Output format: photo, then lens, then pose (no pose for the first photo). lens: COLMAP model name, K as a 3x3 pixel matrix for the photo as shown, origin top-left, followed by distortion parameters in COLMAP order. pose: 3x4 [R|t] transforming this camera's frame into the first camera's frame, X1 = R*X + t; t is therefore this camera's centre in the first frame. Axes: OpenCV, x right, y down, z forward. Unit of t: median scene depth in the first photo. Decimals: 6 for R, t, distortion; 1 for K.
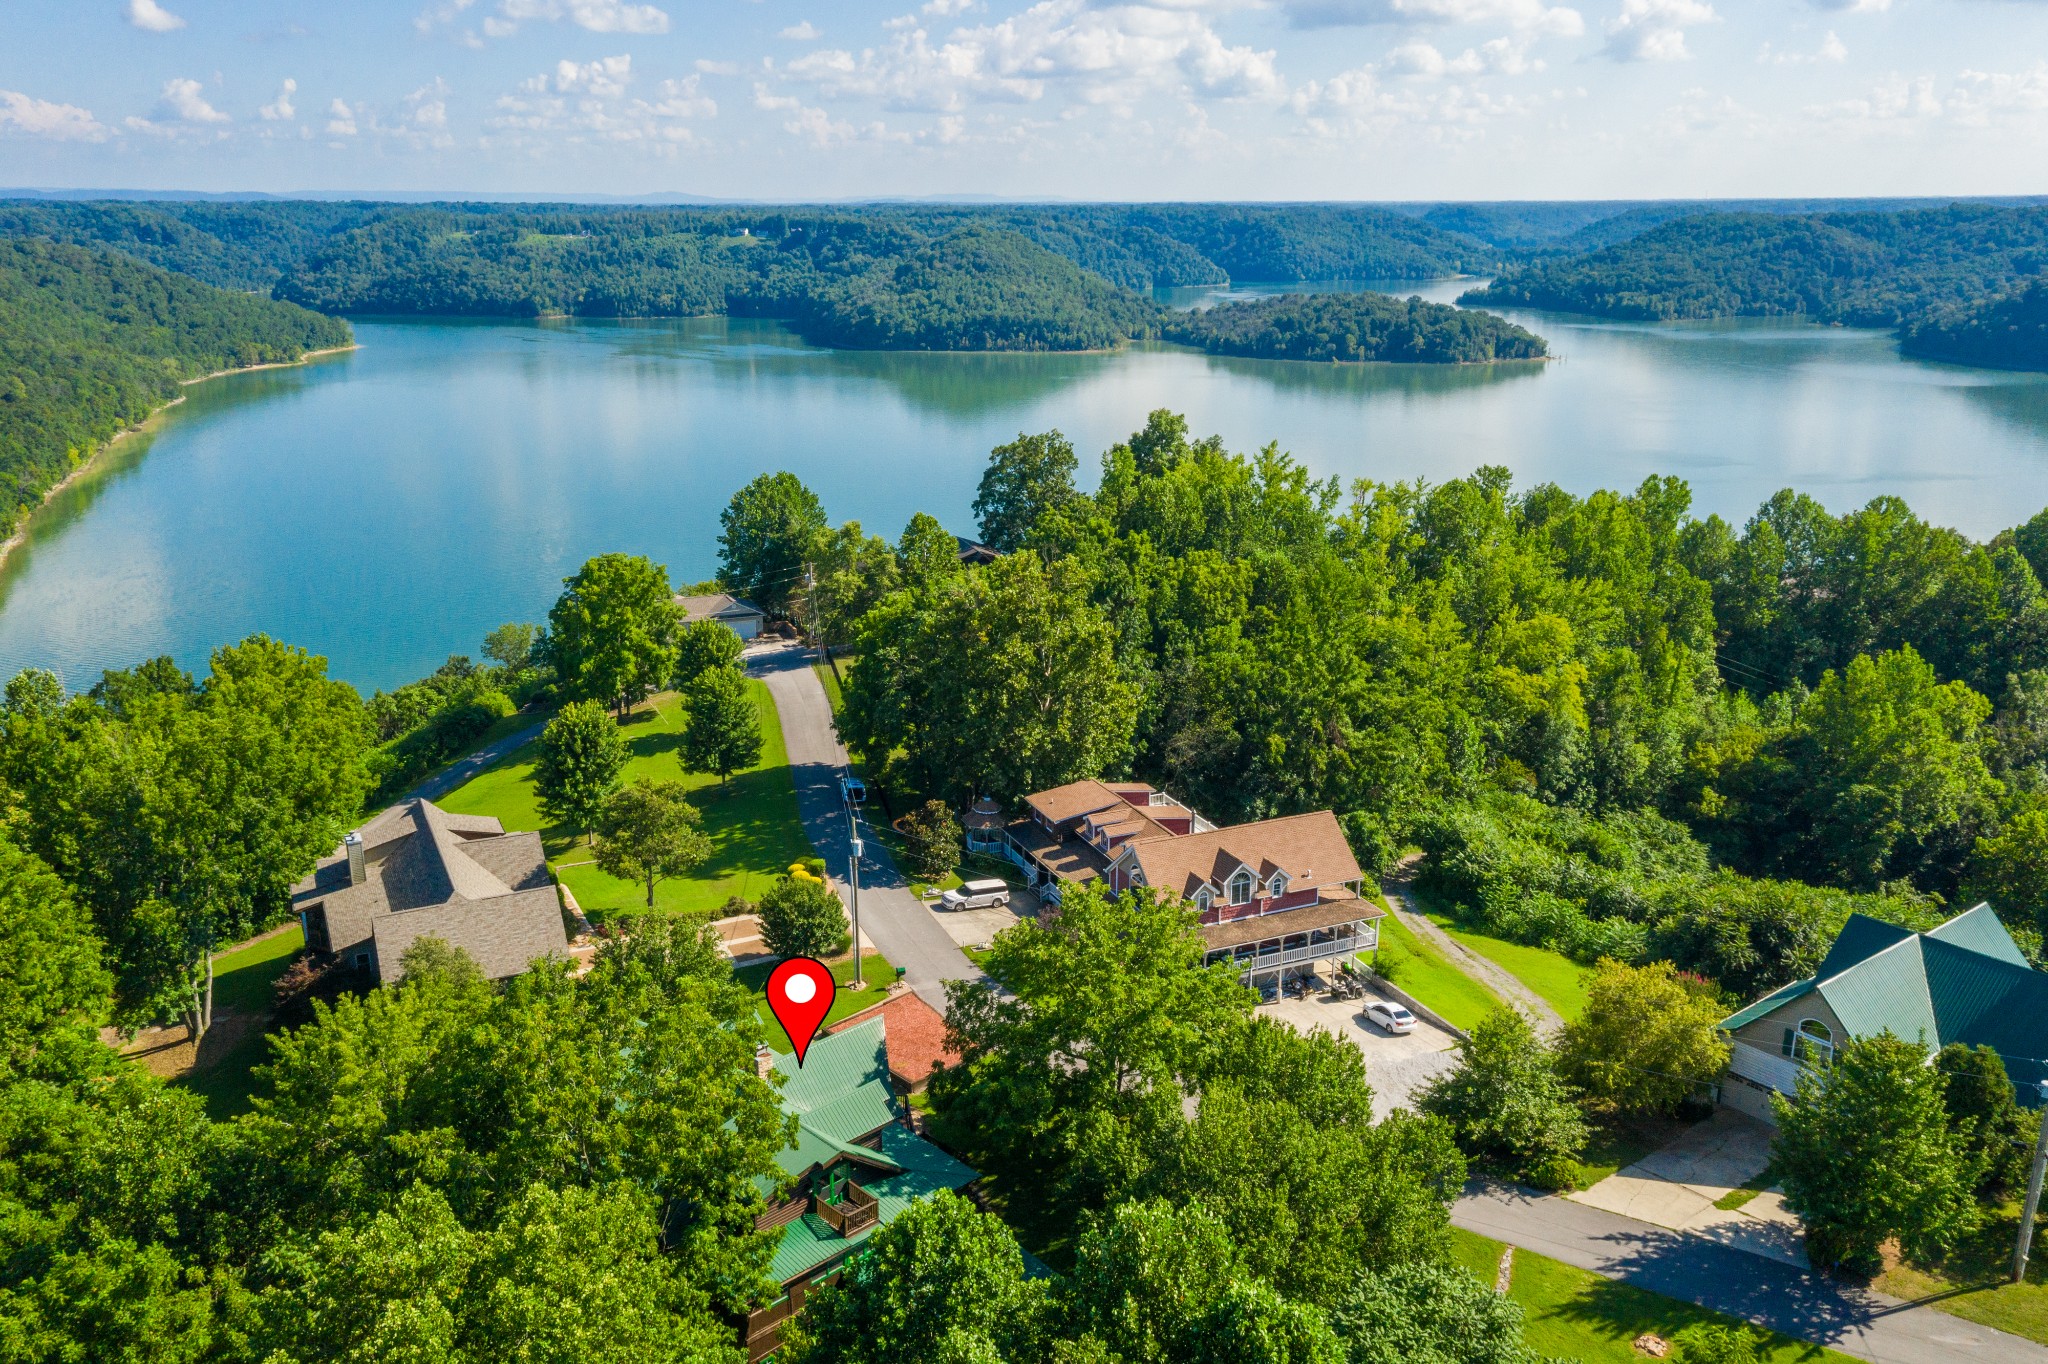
lens RADIAL K [[1634.1, 0, 1019.5], [0, 1634.1, 720.3], [0, 0, 1]] dist [0.004872, 0.007670]
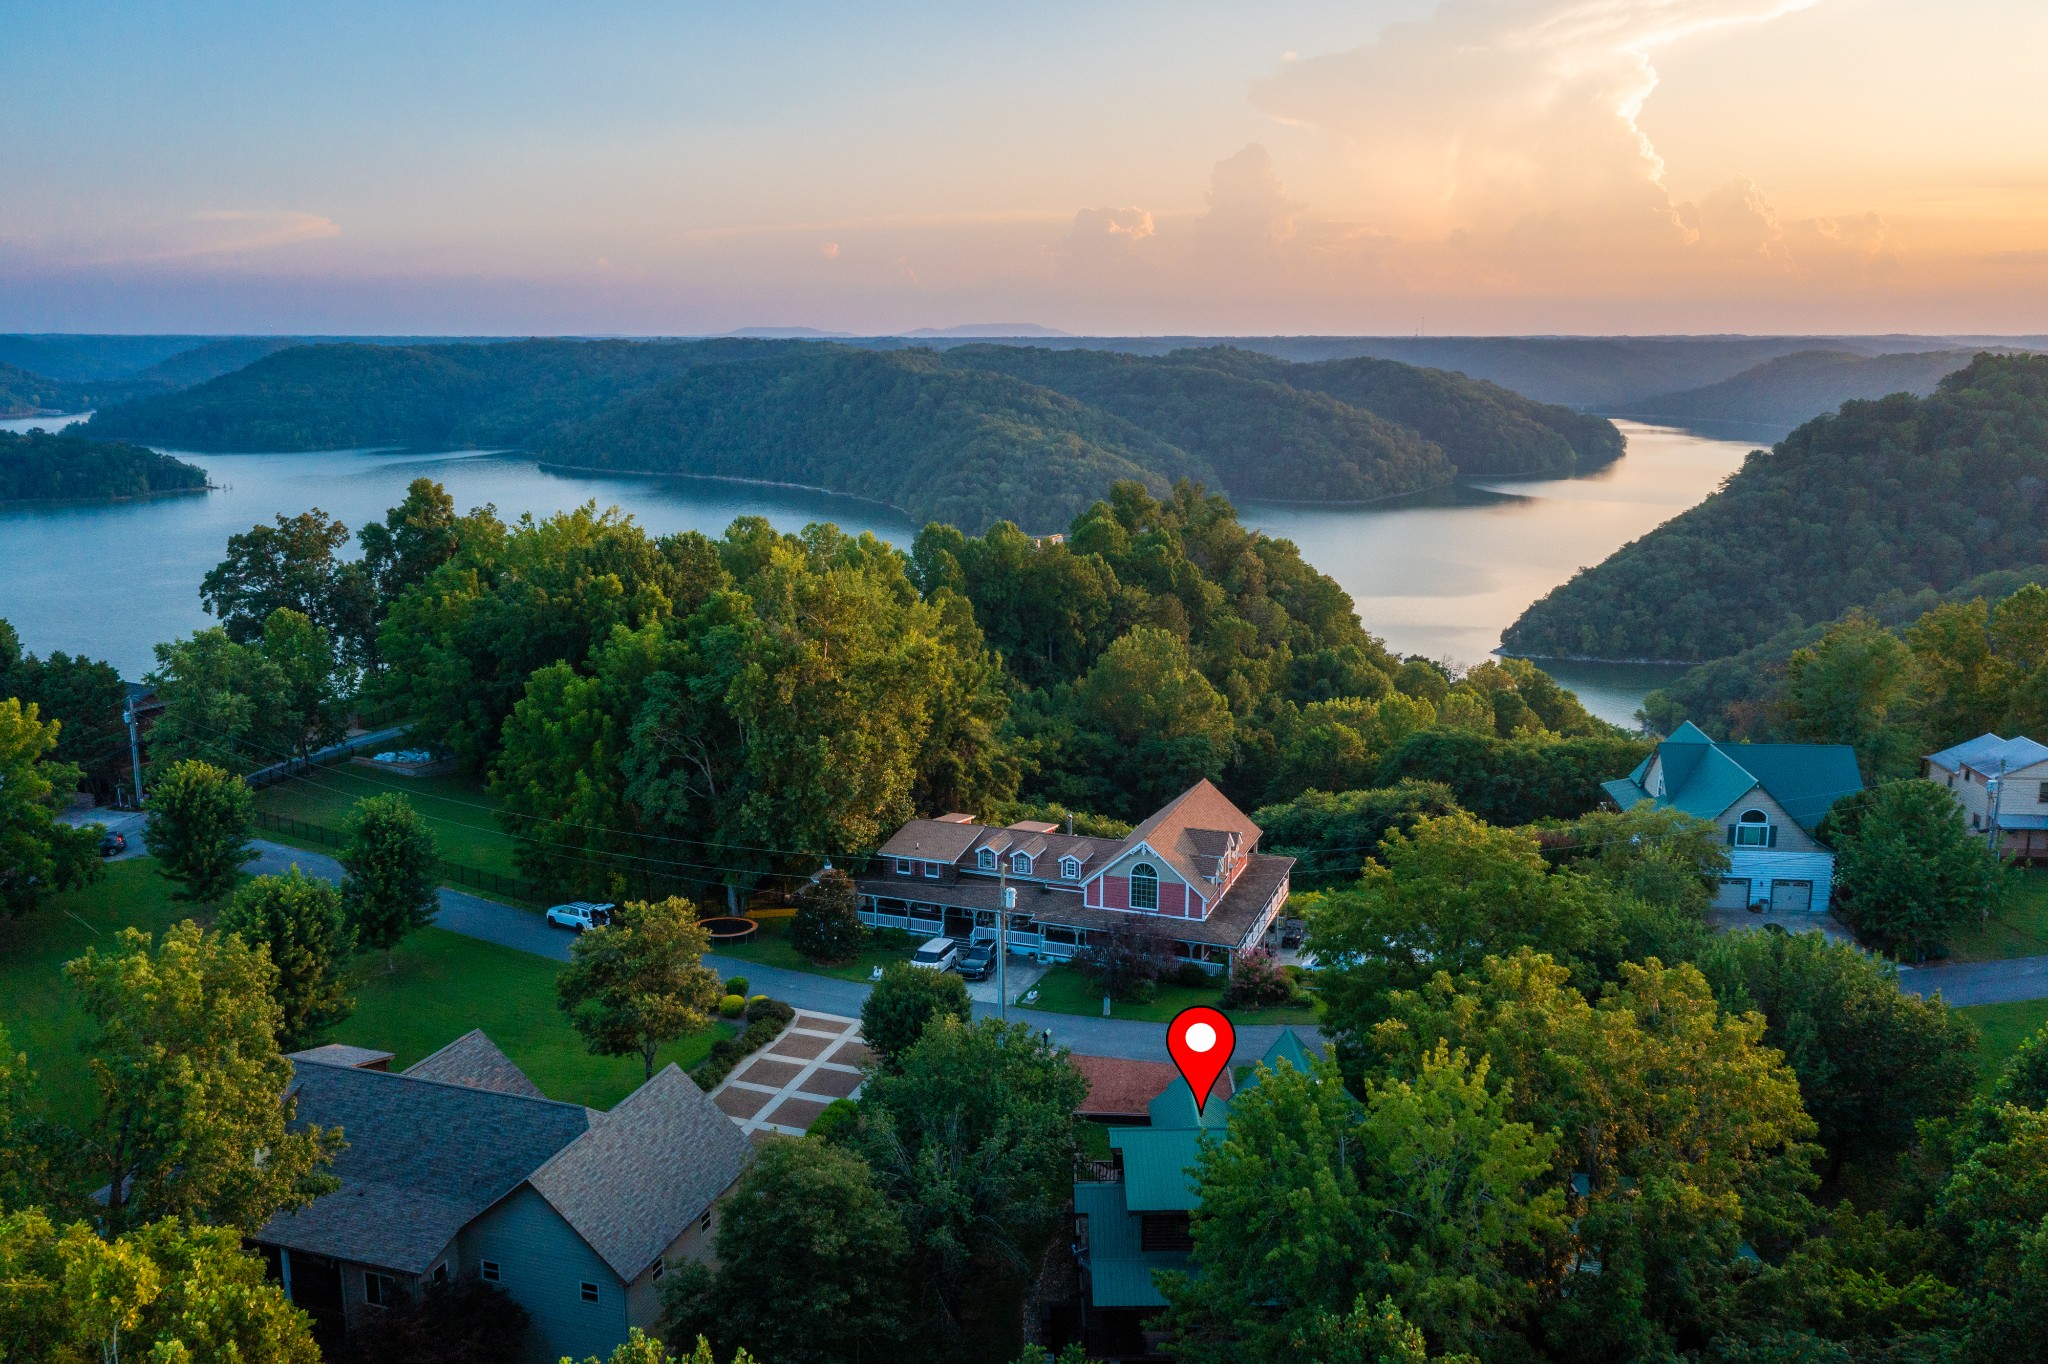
lens RADIAL K [[1635.9, 0, 1024.0], [0, 1635.9, 682.0], [0, 0, 1]] dist [0.003679, 0.007280]
pose [[0.688885, -0.140085, 0.711205, -0.037249], [0.210852, 0.977448, -0.011709, -0.000958], [-0.693526, 0.158026, 0.702887, 0.021827]]
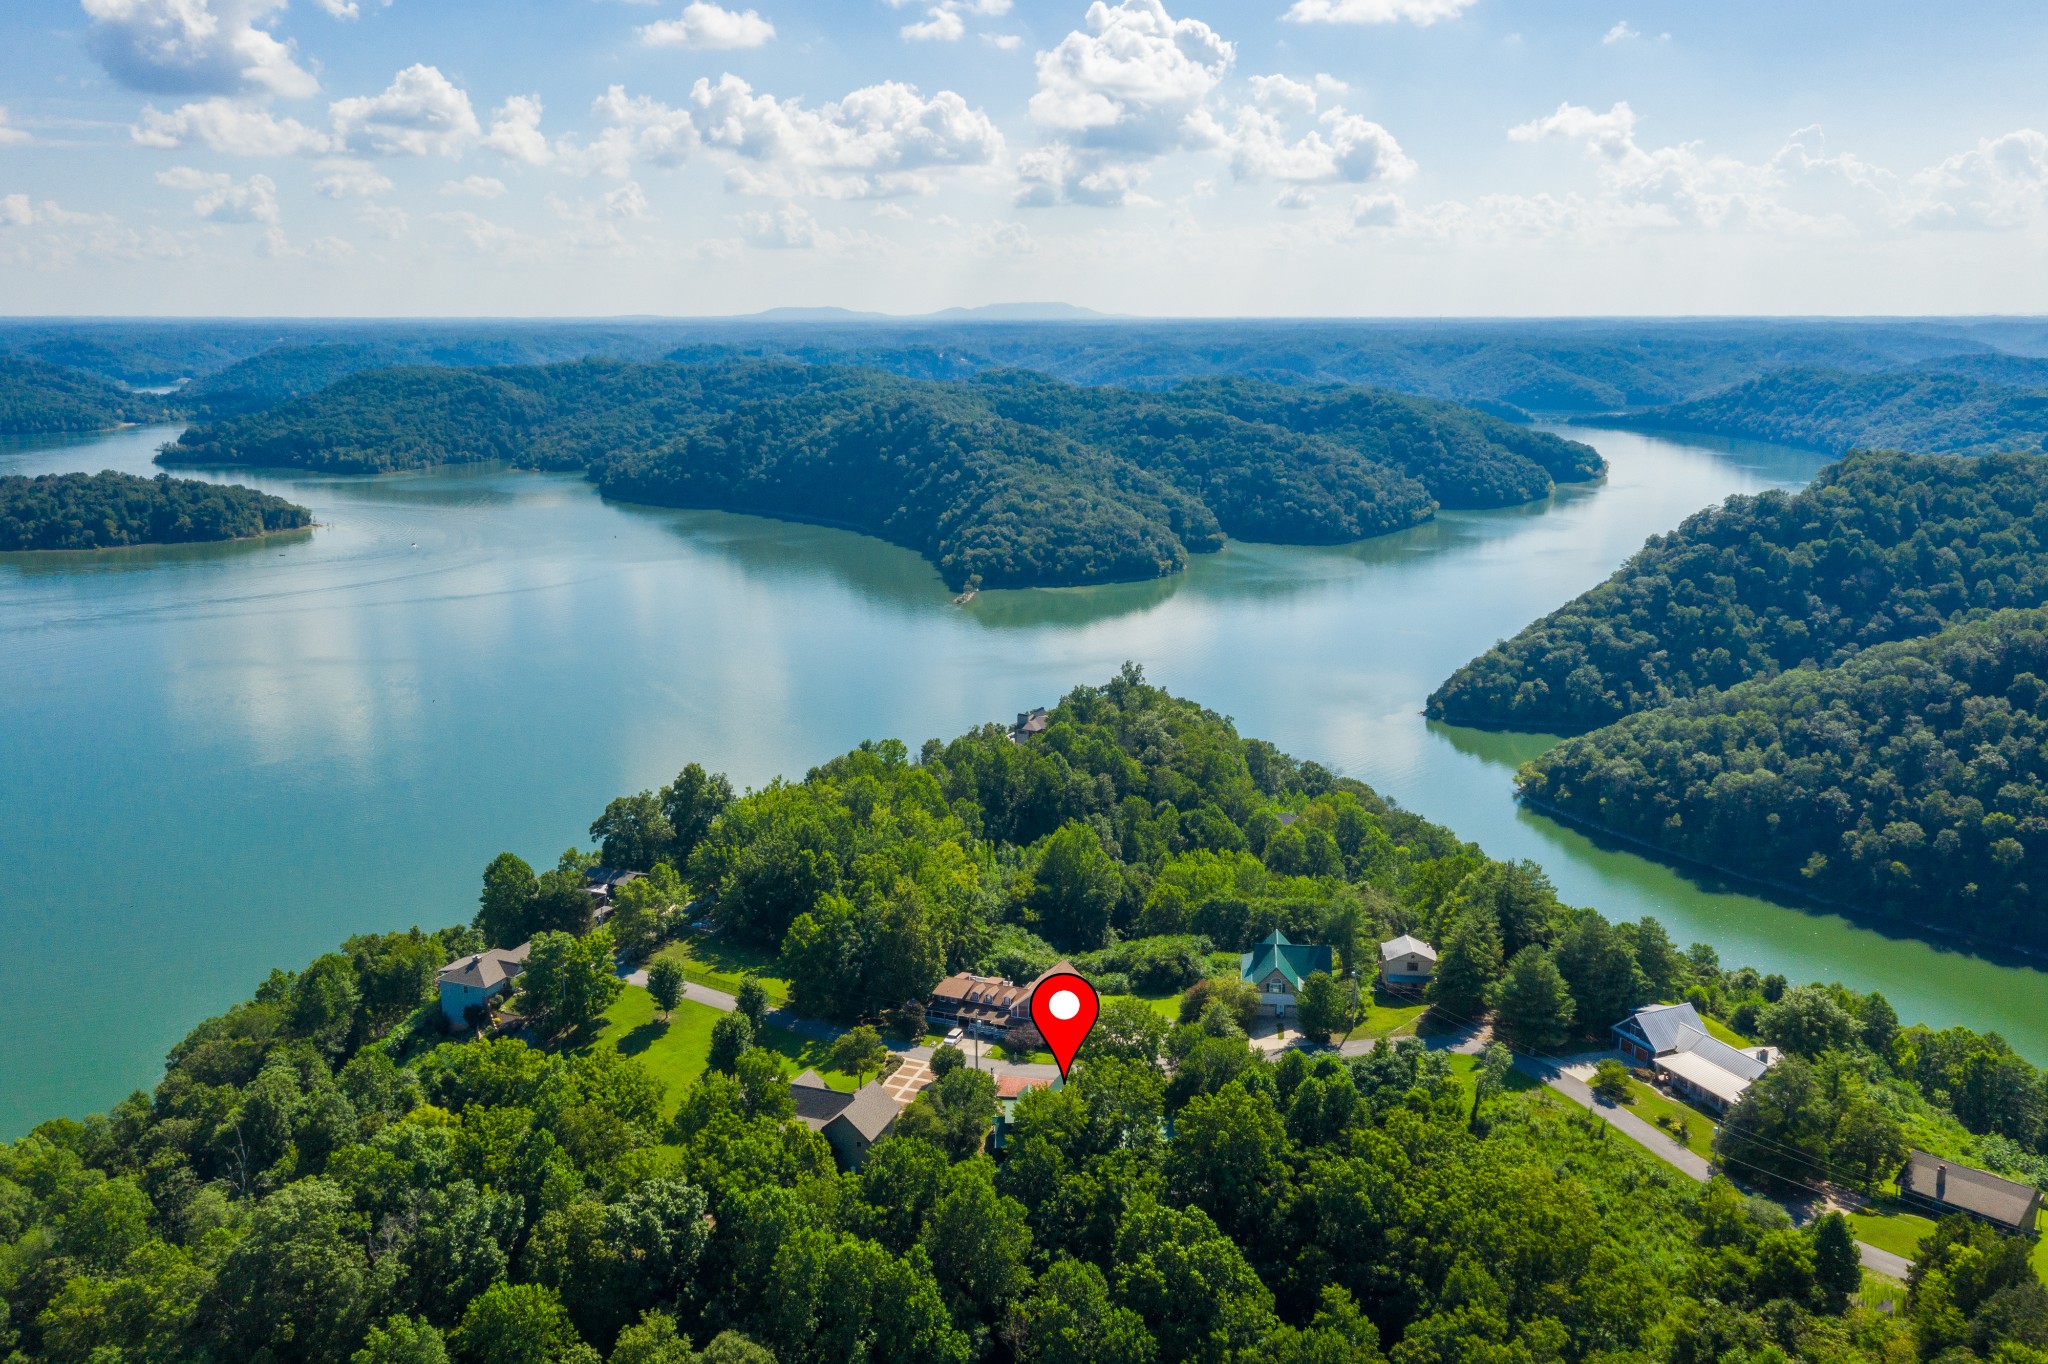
lens RADIAL K [[1635.9, 0, 1024.0], [0, 1635.9, 682.0], [0, 0, 1]] dist [0.003679, 0.007280]
pose [[0.701819, -0.149692, 0.696450, -0.094788], [0.209110, 0.977892, -0.000539, -0.023000], [-0.680972, 0.146013, 0.717605, -0.050445]]
